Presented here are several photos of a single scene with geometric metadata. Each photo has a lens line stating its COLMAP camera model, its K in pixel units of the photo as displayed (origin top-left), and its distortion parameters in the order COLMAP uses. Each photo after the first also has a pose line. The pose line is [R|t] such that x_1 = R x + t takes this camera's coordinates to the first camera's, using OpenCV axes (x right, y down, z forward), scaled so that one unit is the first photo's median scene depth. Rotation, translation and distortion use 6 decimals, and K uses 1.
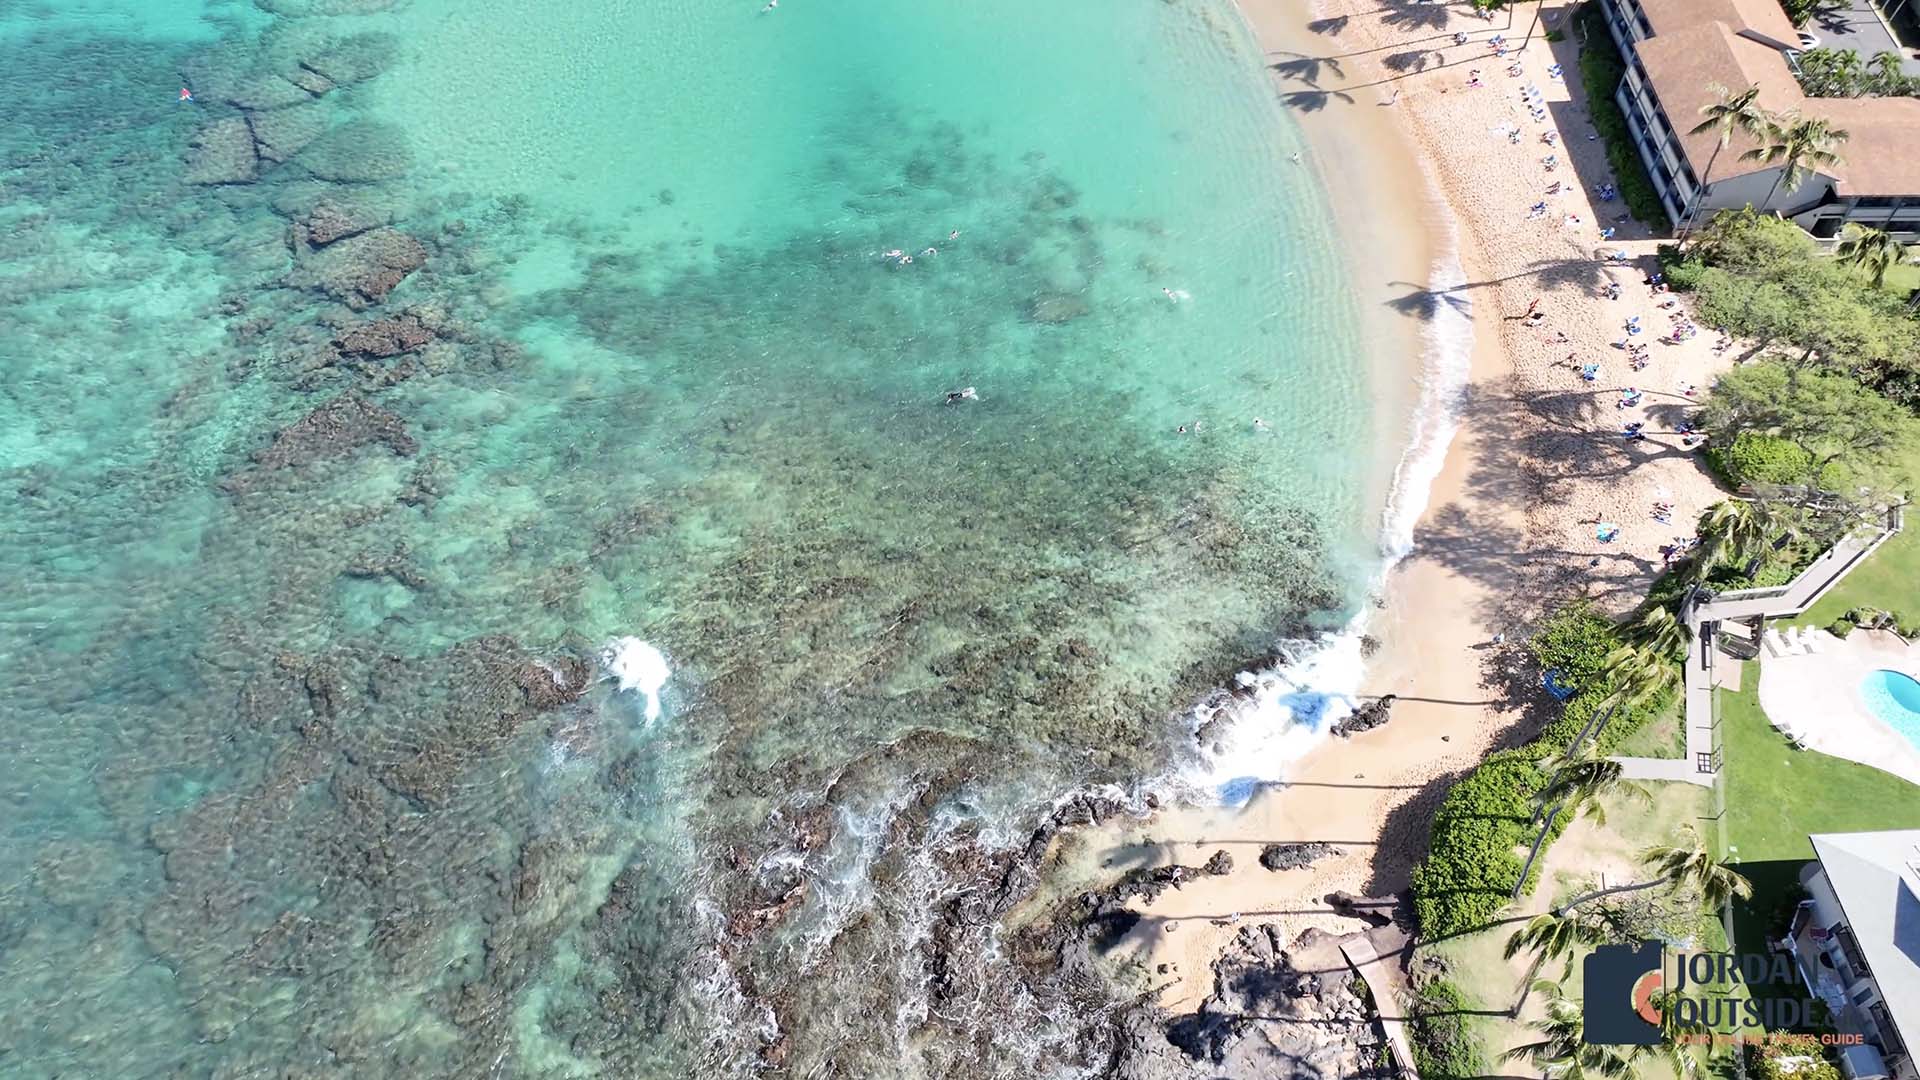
lens RADIAL K [[1473.9, 0, 960.0], [0, 1473.9, 540.0], [0, 0, 1]] dist [0.004345, 0.011050]
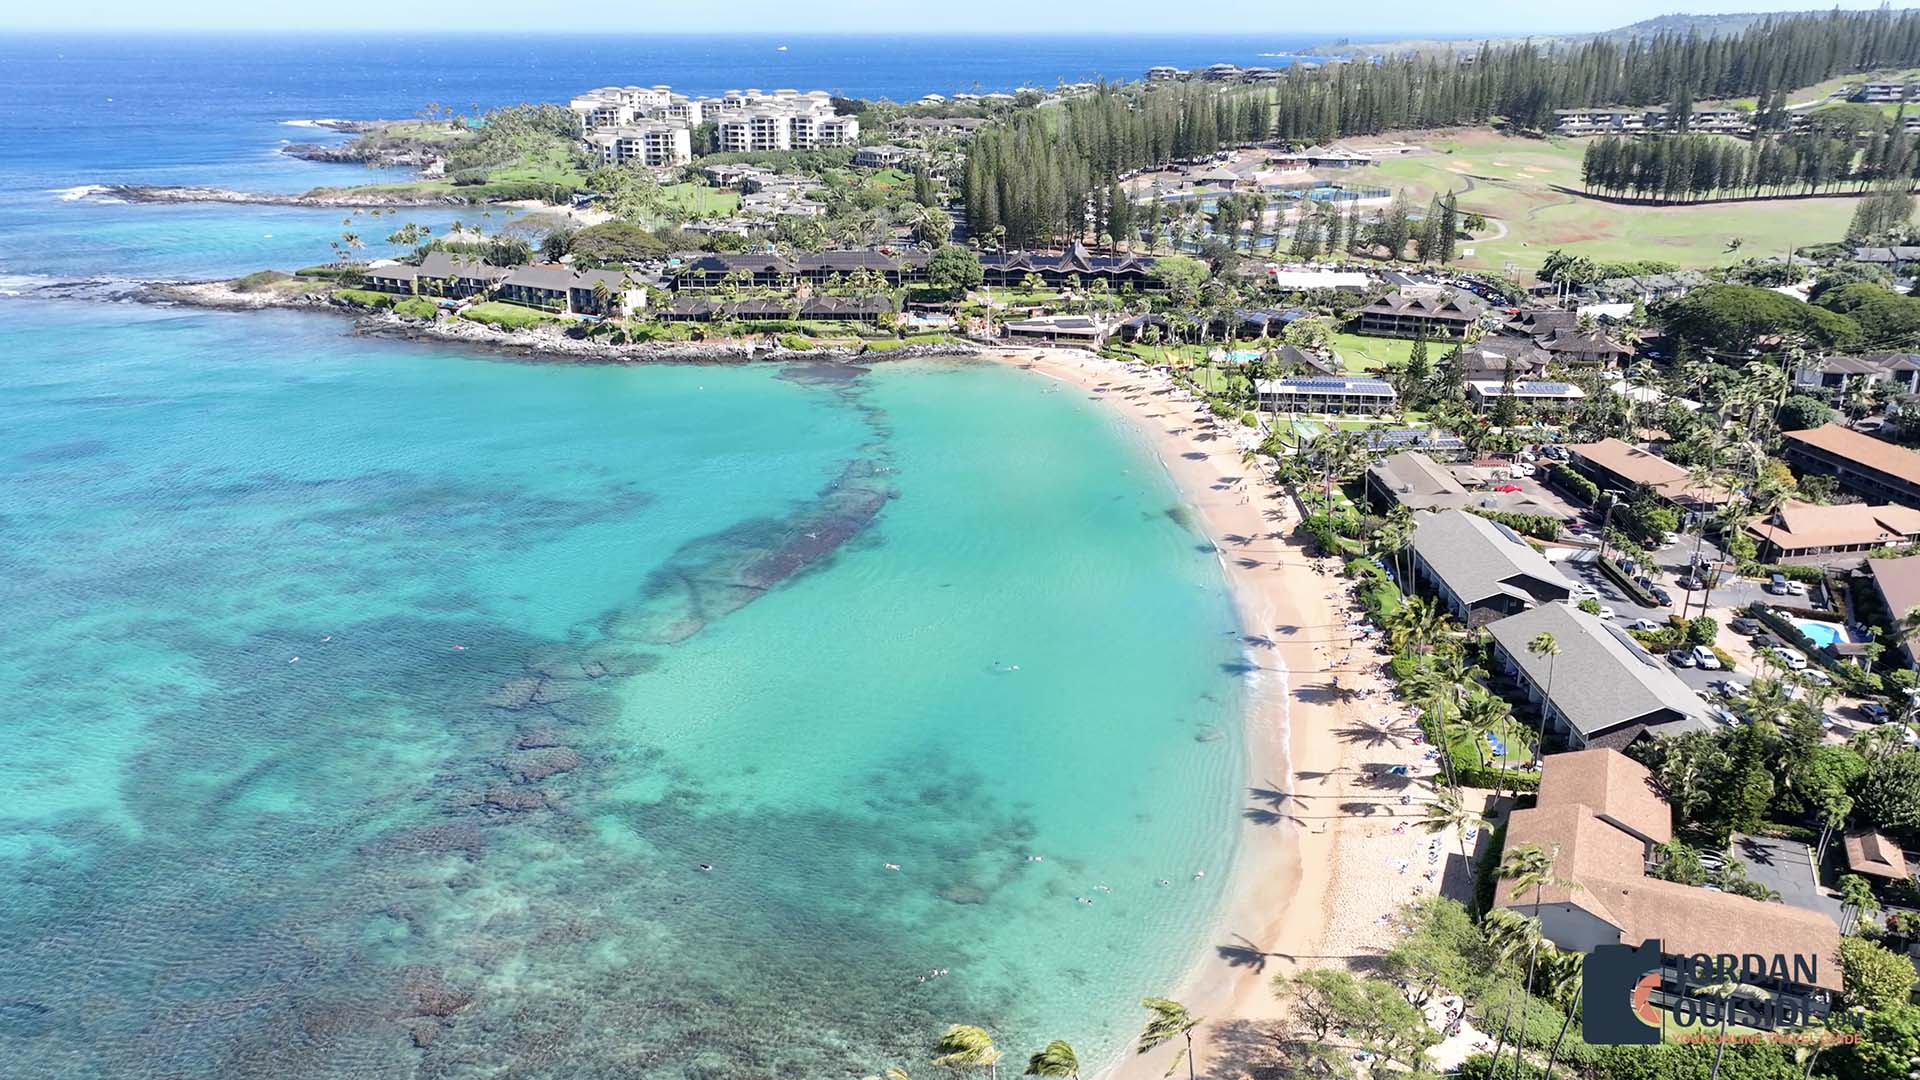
lens RADIAL K [[1473.9, 0, 960.0], [0, 1473.9, 540.0], [0, 0, 1]] dist [0.004345, 0.011050]
pose [[0.909635, 0.129191, -0.394809, 0.496311], [-0.327831, 0.806963, -0.491261, 0.205961], [0.255130, 0.576299, 0.776394, -0.135394]]
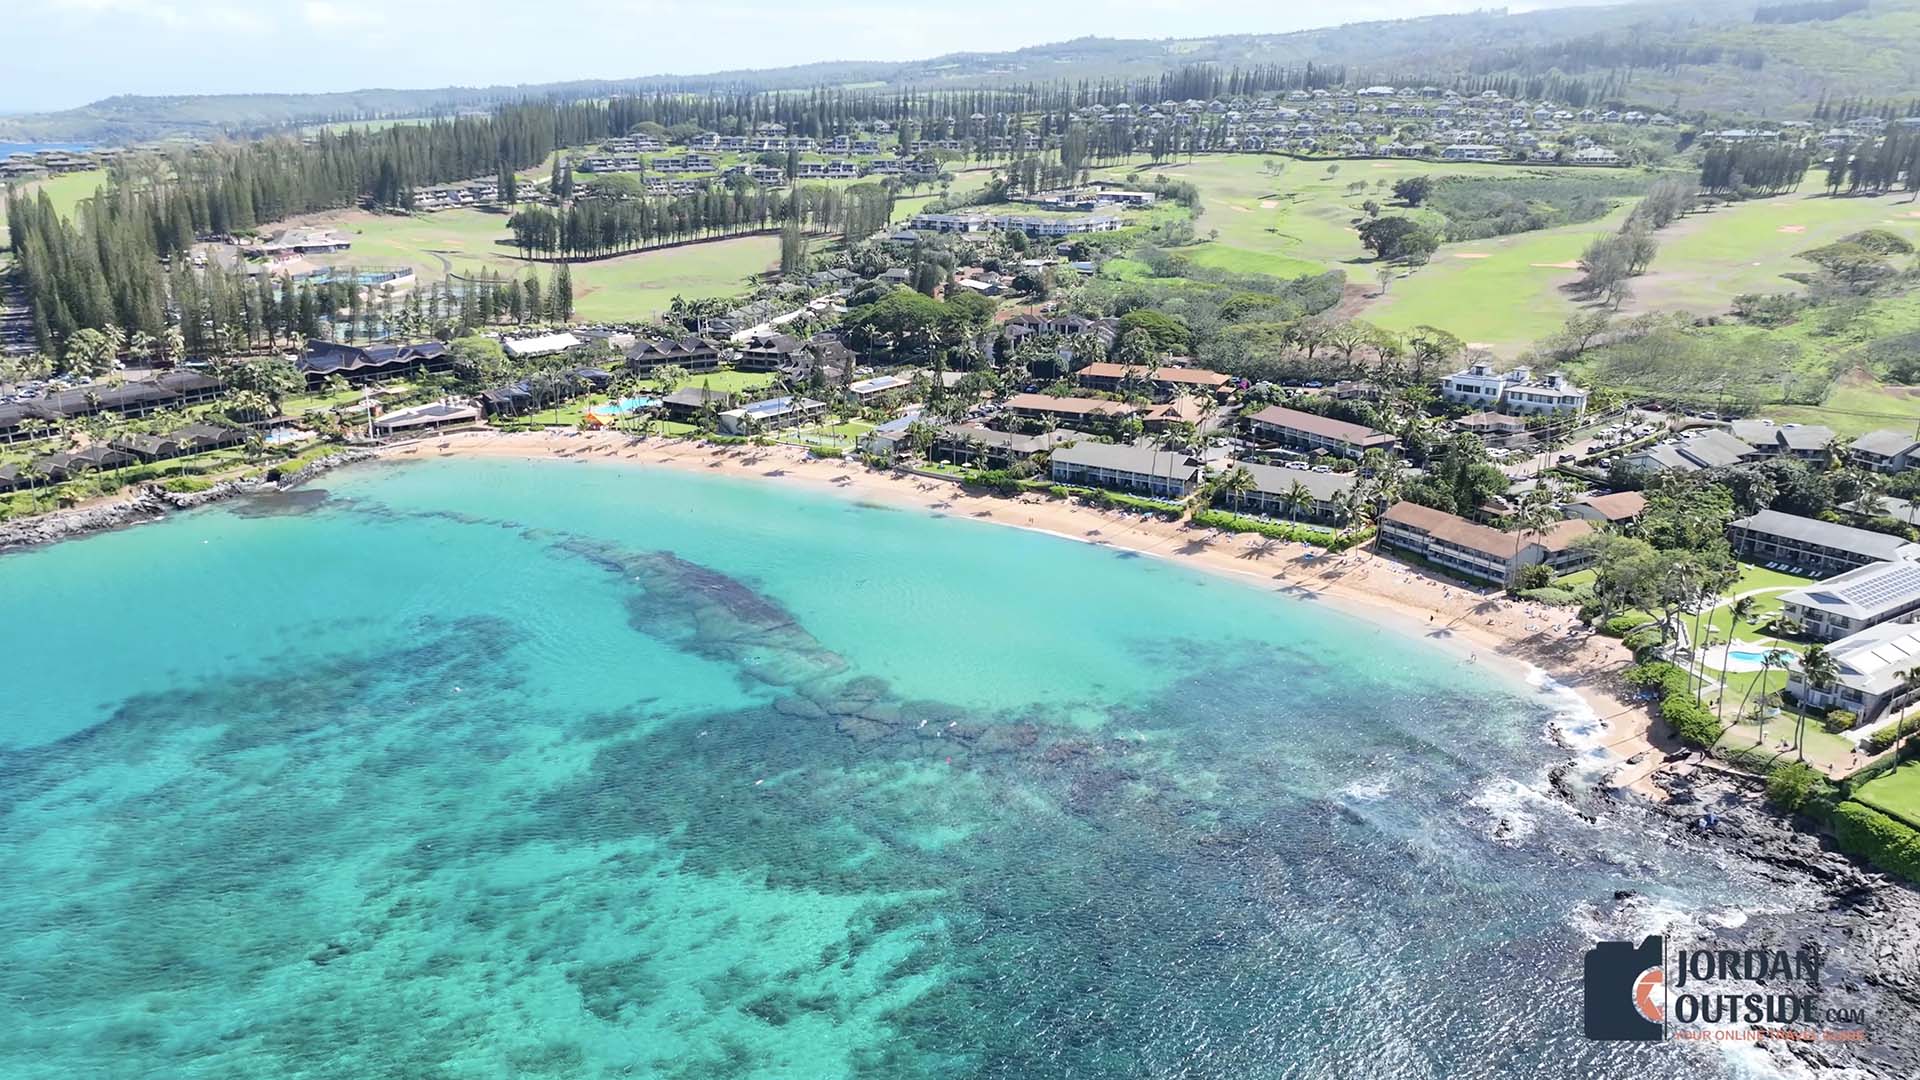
lens RADIAL K [[1463.5, 0, 960.0], [0, 1463.5, 540.0], [0, 0, 1]] dist [-0.001809, 0.004631]
pose [[0.854707, -0.161343, 0.493400, -1.229904], [0.422360, 0.768736, -0.480268, 0.428684], [-0.301807, 0.618881, 0.725189, -0.371680]]
